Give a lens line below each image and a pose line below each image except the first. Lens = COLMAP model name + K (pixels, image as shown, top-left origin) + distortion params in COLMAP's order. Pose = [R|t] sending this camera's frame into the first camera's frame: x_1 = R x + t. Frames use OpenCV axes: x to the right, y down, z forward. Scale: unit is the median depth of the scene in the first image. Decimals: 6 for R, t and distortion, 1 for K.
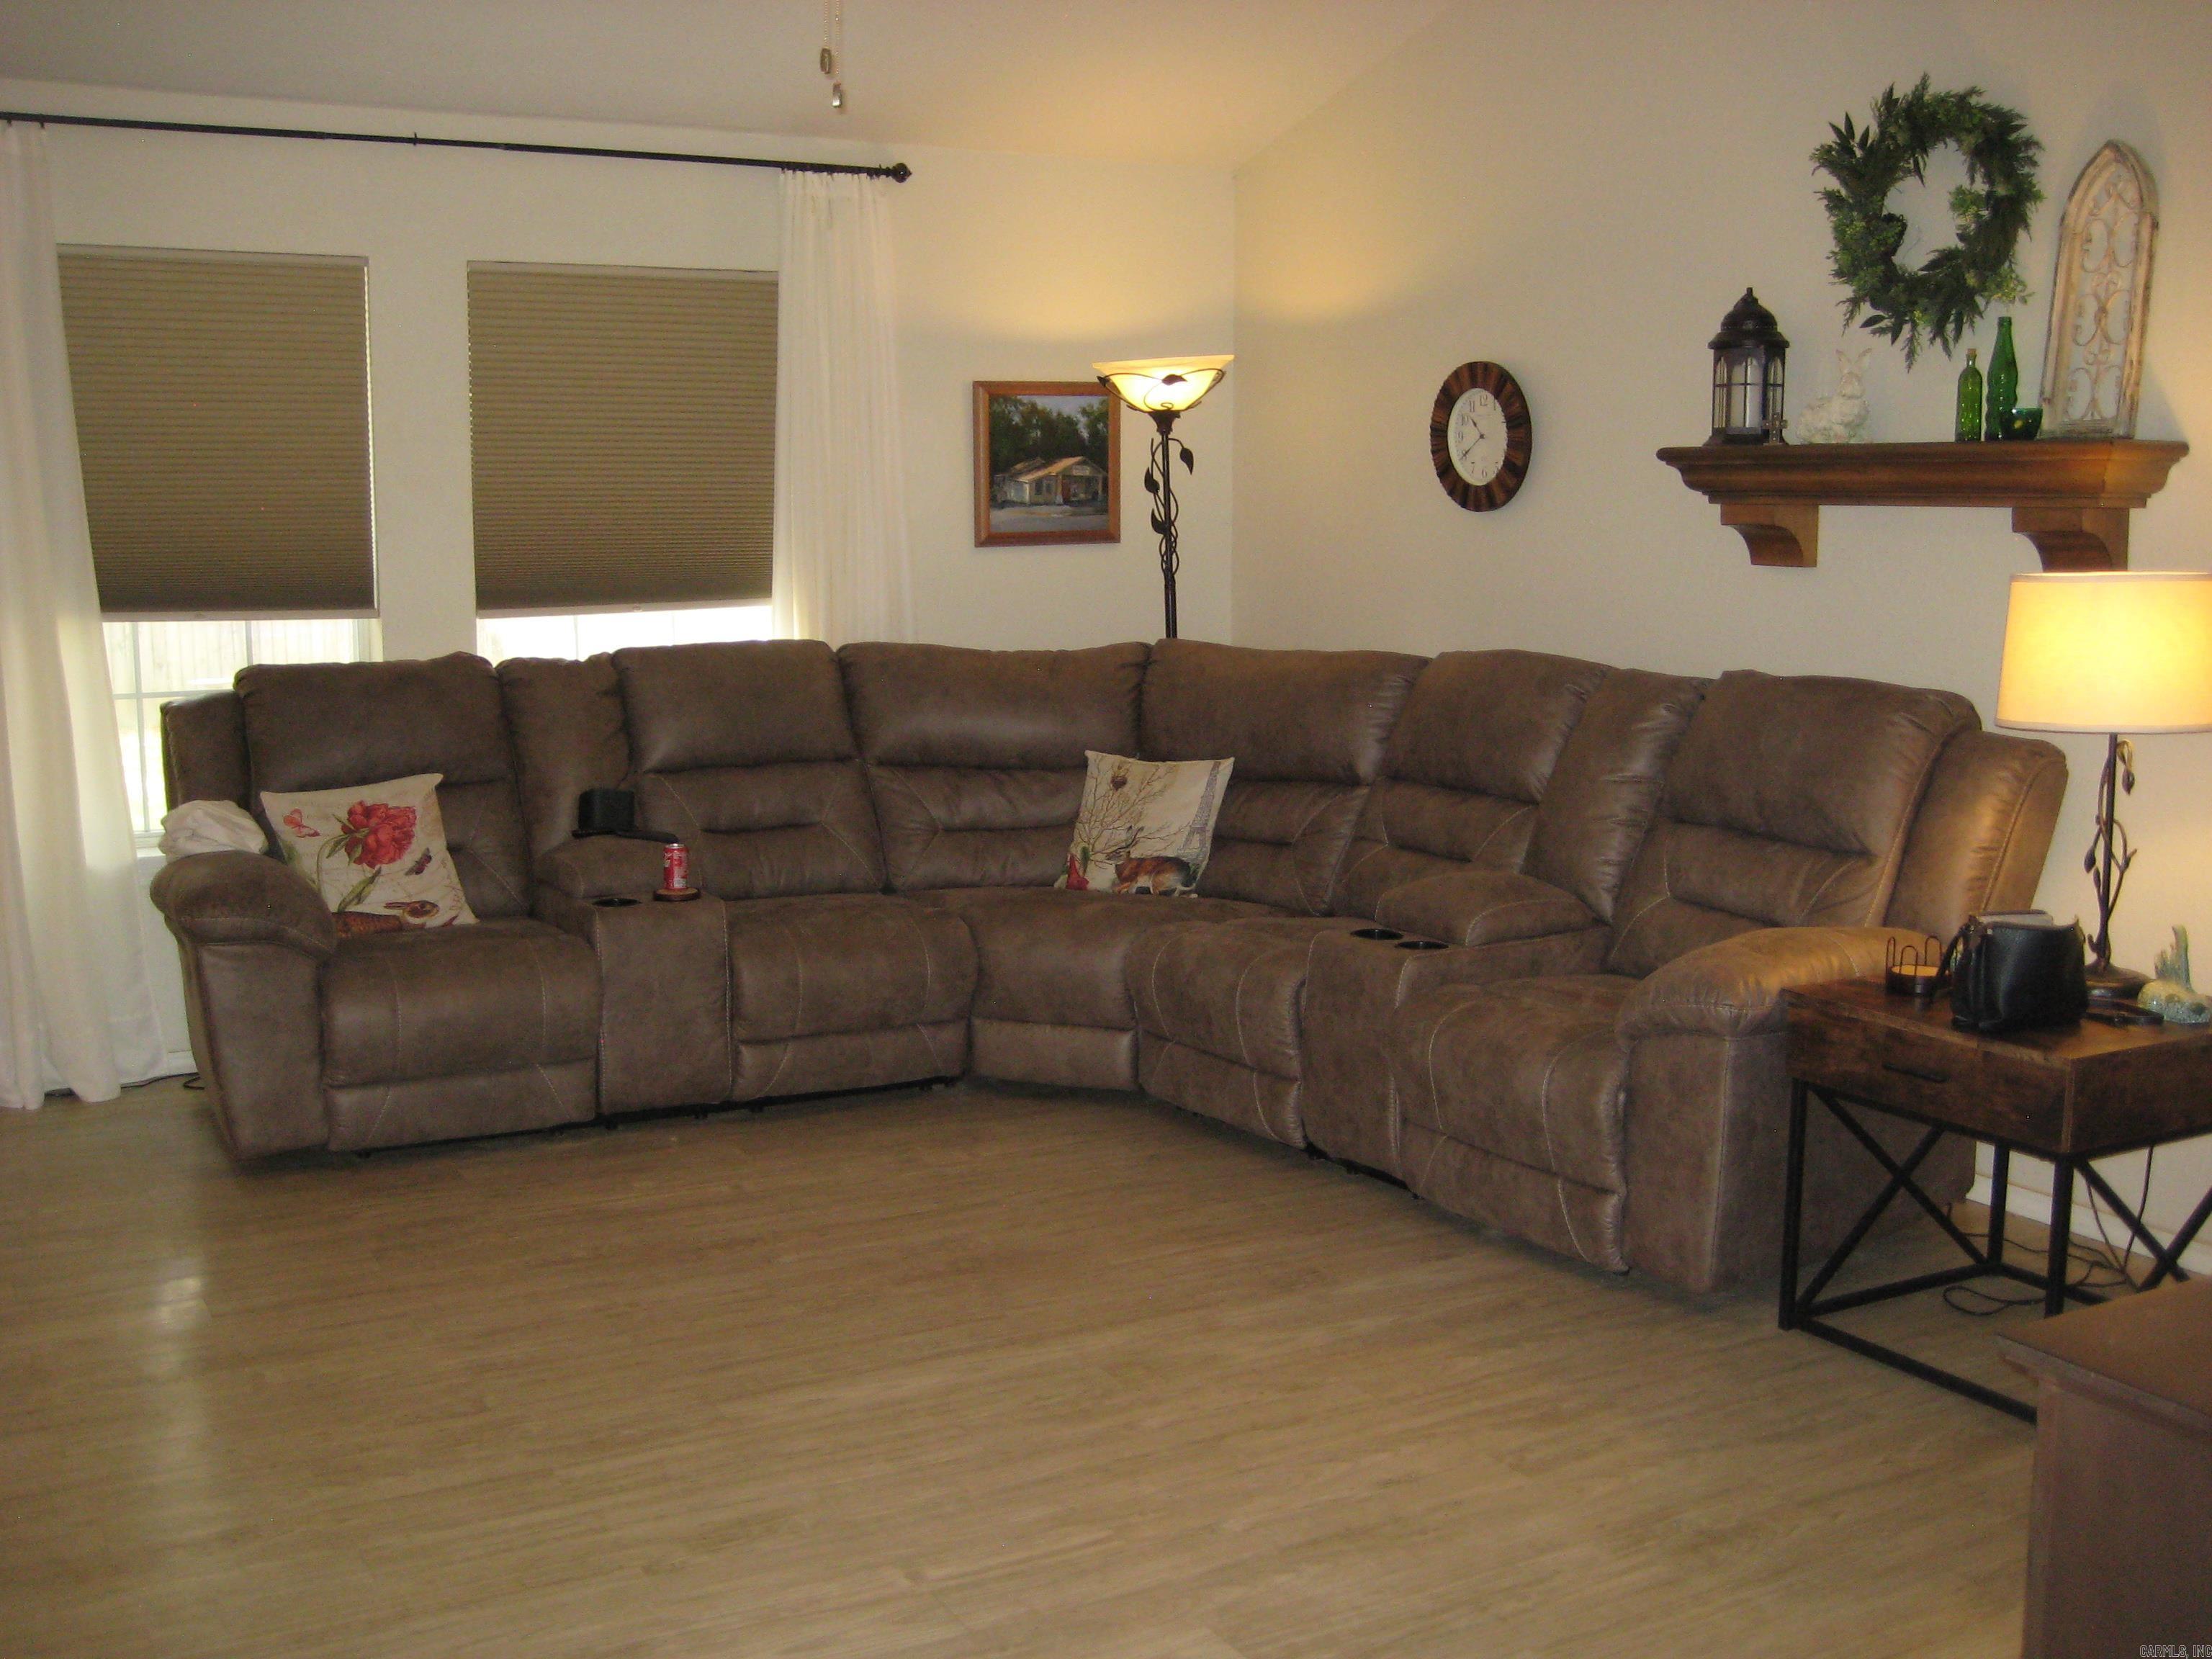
lens RADIAL K [[2310.8, 0, 1093.8], [0, 2310.8, 823.9], [0, 0, 1]] dist [-0.166862, 0.226199]
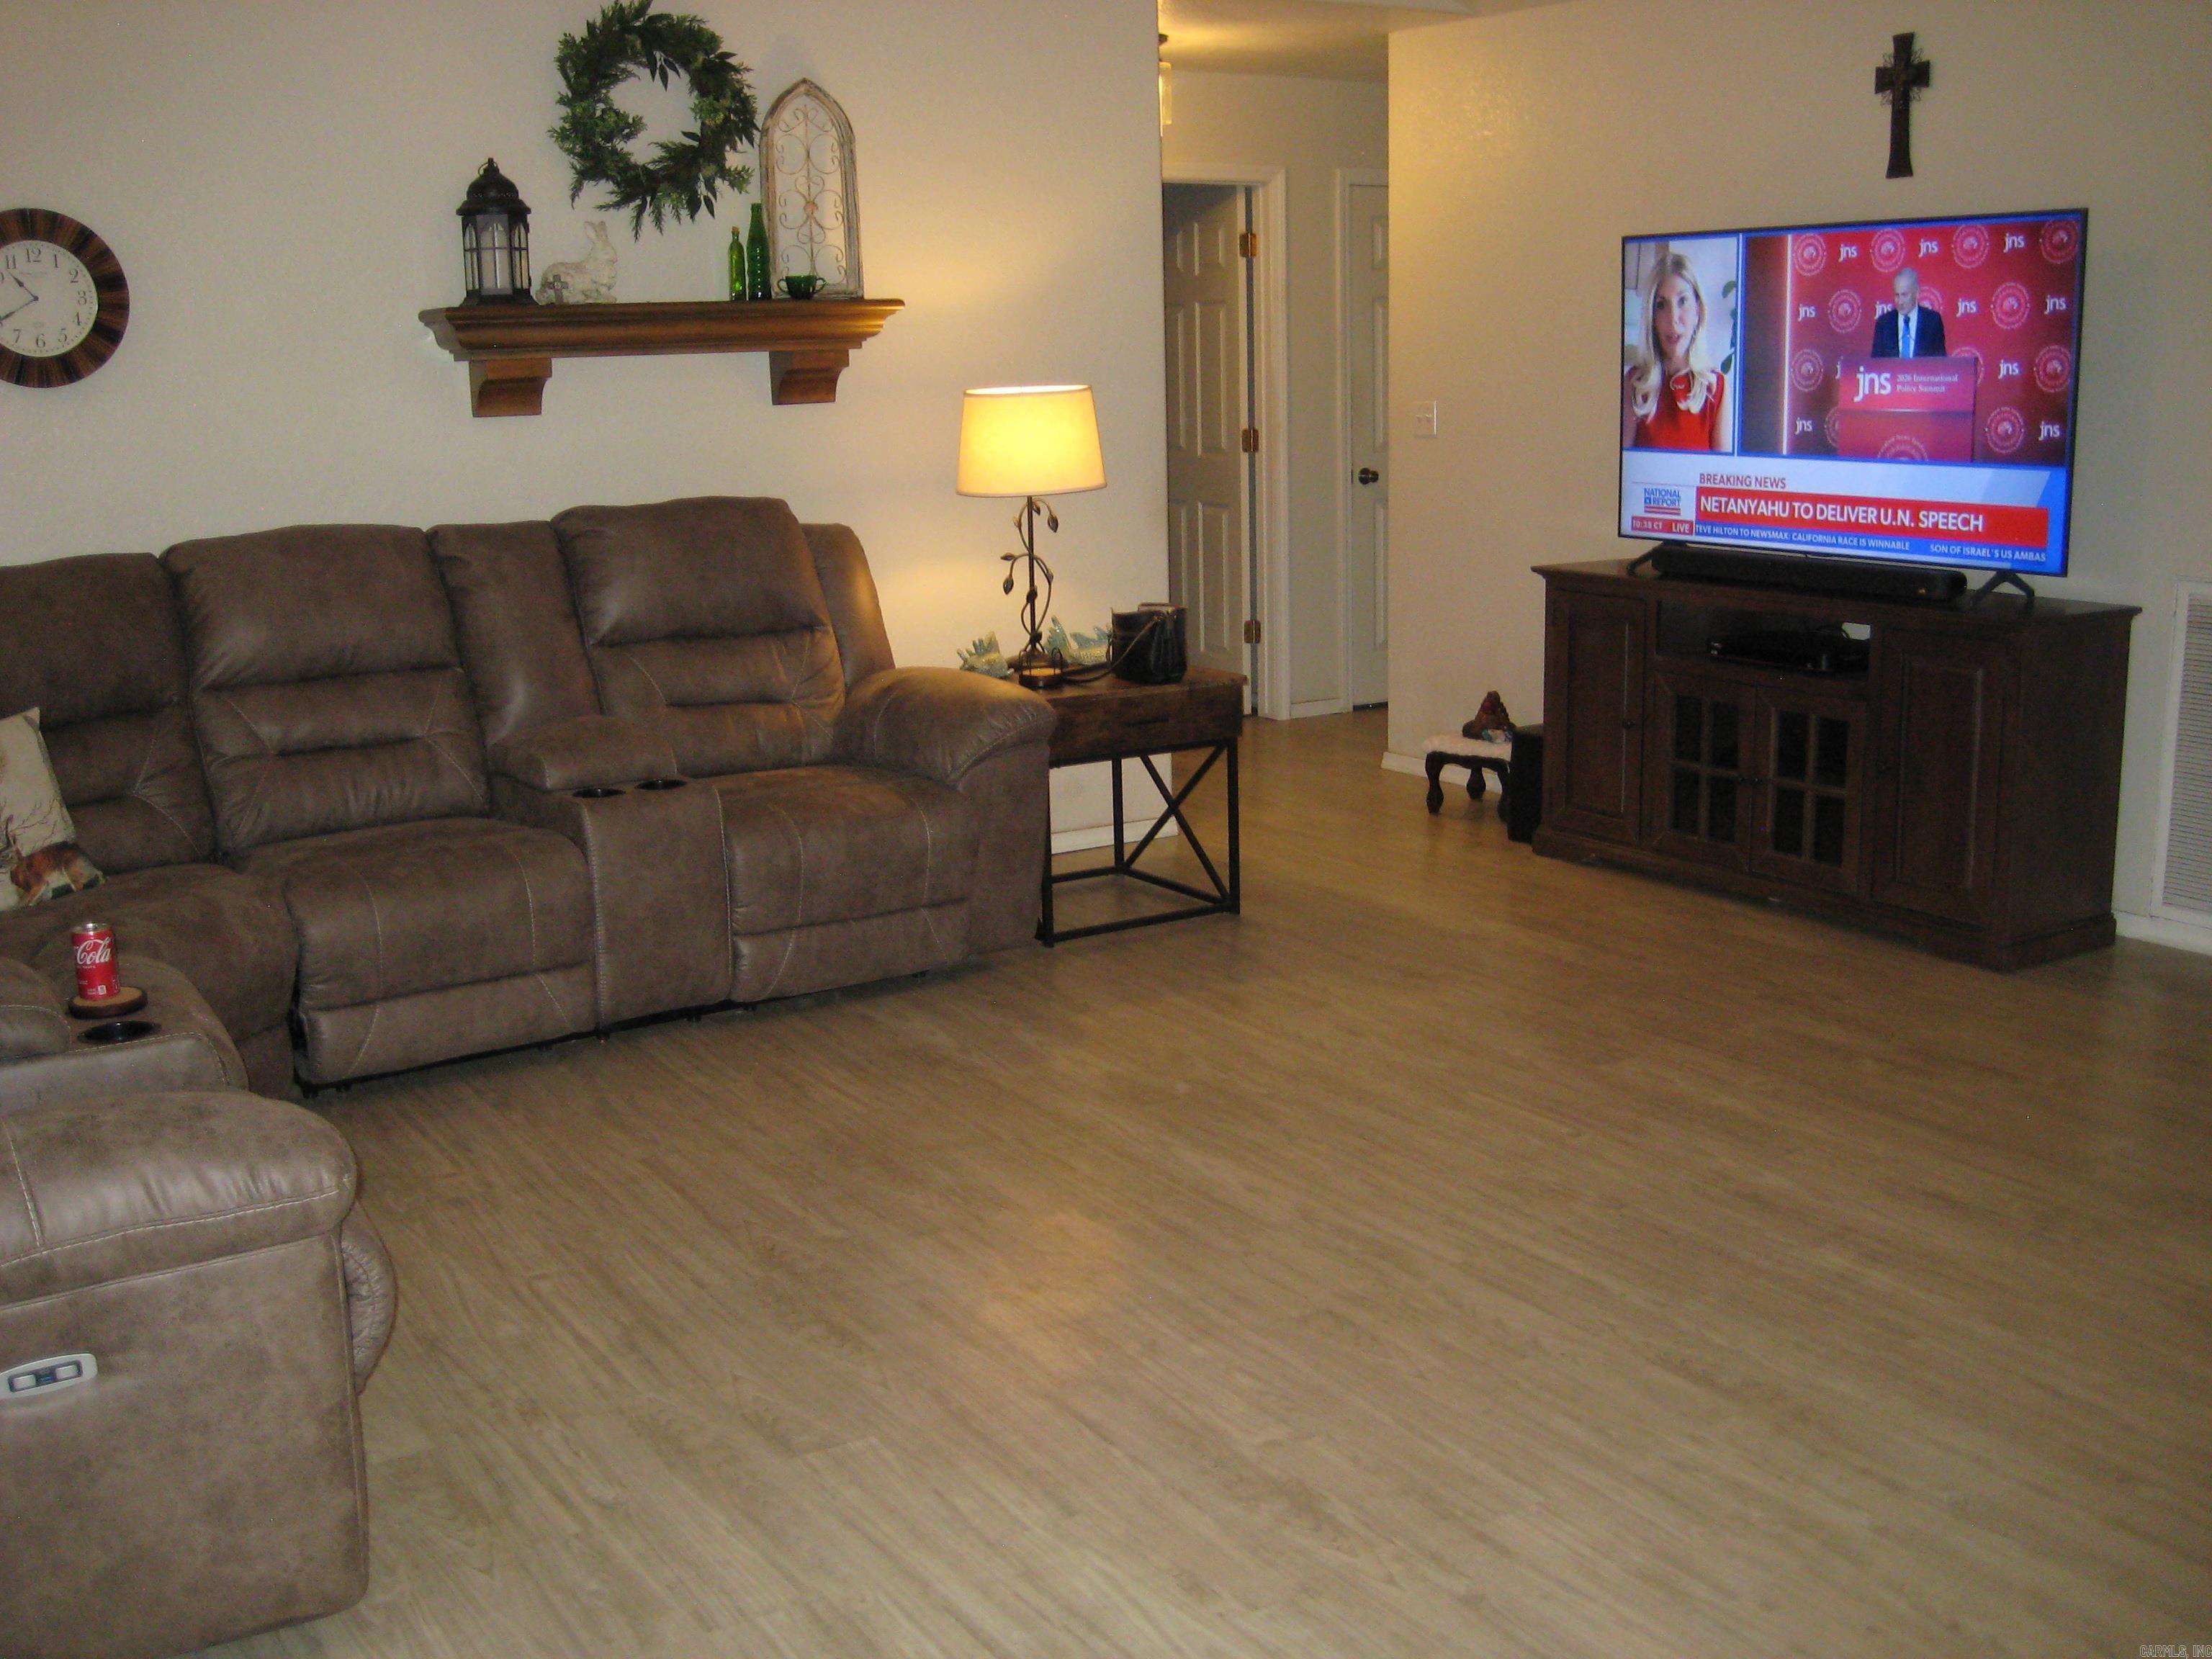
lens RADIAL K [[2314.8, 0, 1105.1], [0, 2314.8, 685.2], [0, 0, 1]] dist [-0.067796, 0.013229]
pose [[-0.025321, -0.147041, 0.988806, -0.871810], [0.169690, 0.974137, 0.149205, -0.110142], [-0.985172, 0.171568, 0.000285, 0.783934]]
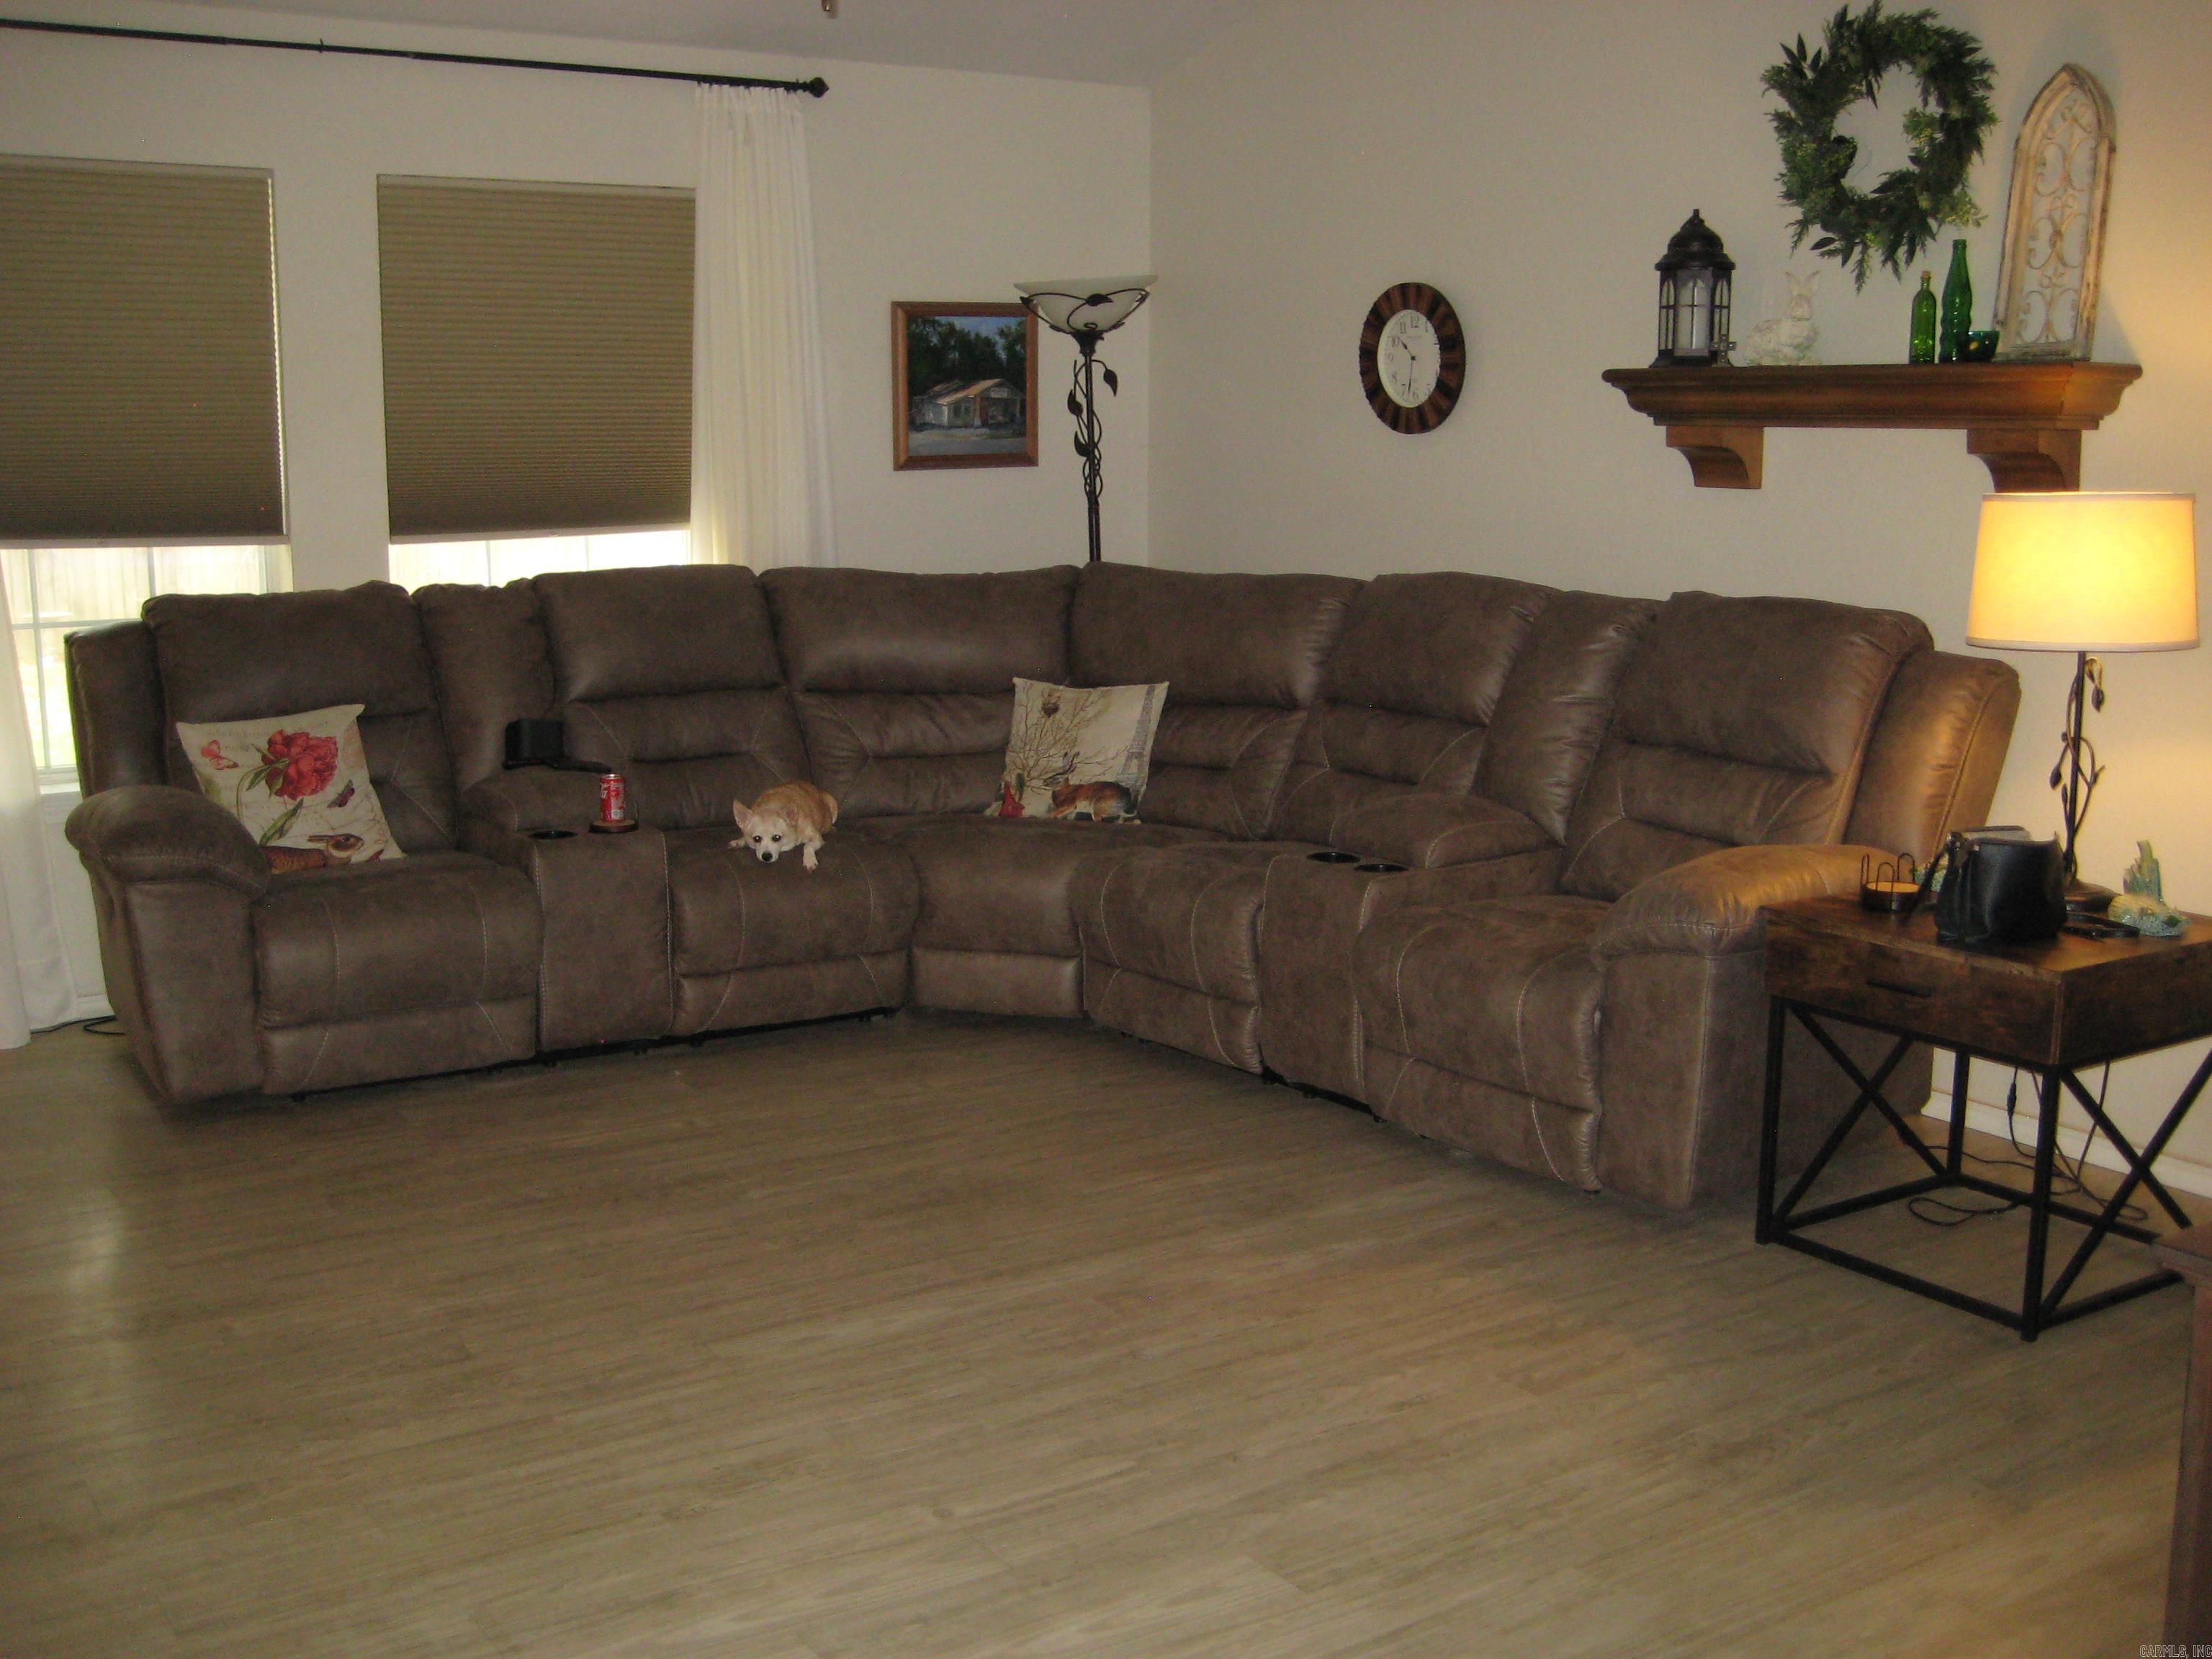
lens RADIAL K [[2310.8, 0, 1093.8], [0, 2310.8, 823.9], [0, 0, 1]] dist [-0.166862, 0.226199]
pose [[0.997456, -0.010776, 0.070469, -0.051541], [0.008619, 0.999487, 0.030831, 0.001718], [-0.070765, -0.030145, 0.997037, 0.013543]]
